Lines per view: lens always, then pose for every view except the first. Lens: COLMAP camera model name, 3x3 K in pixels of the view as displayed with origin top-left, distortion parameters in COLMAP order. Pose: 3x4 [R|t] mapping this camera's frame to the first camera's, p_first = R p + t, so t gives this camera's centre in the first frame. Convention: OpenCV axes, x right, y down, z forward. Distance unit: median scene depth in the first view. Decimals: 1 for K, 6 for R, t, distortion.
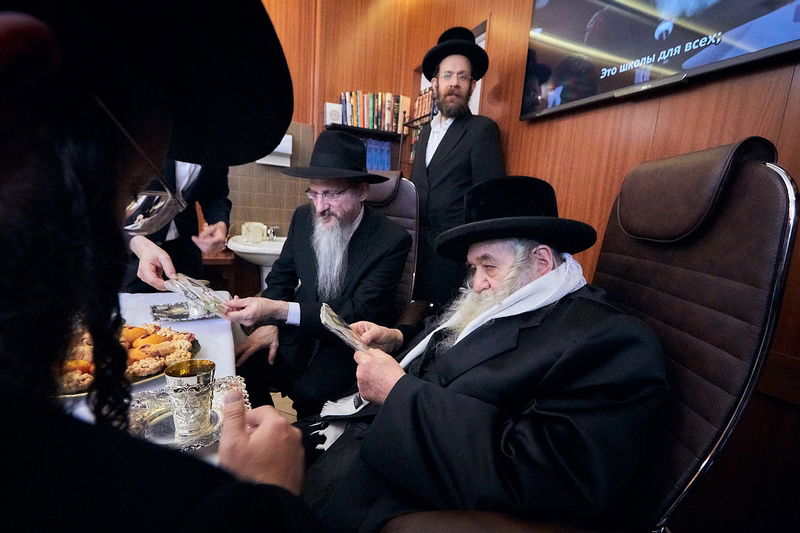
lens RADIAL K [[392.3, 0, 400.0], [0, 392.3, 266.5], [0, 0, 1]] dist [0.003961, 0.000554]
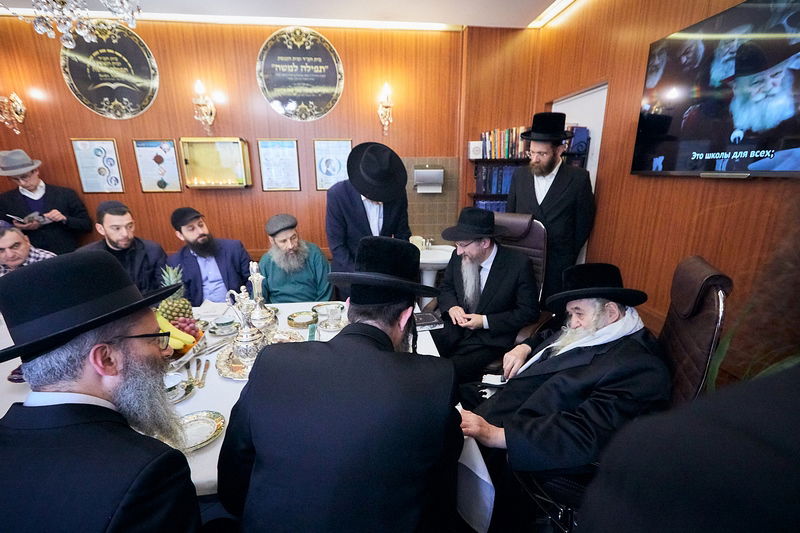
lens RADIAL K [[361.1, 0, 397.4], [0, 361.1, 262.9], [0, 0, 1]] dist [0.001238, 0.000283]
pose [[0.938594, 0.016536, -0.344628, 0.002553], [-0.002487, 0.999149, 0.041167, -0.104001], [0.345016, -0.037782, 0.937836, -0.294293]]
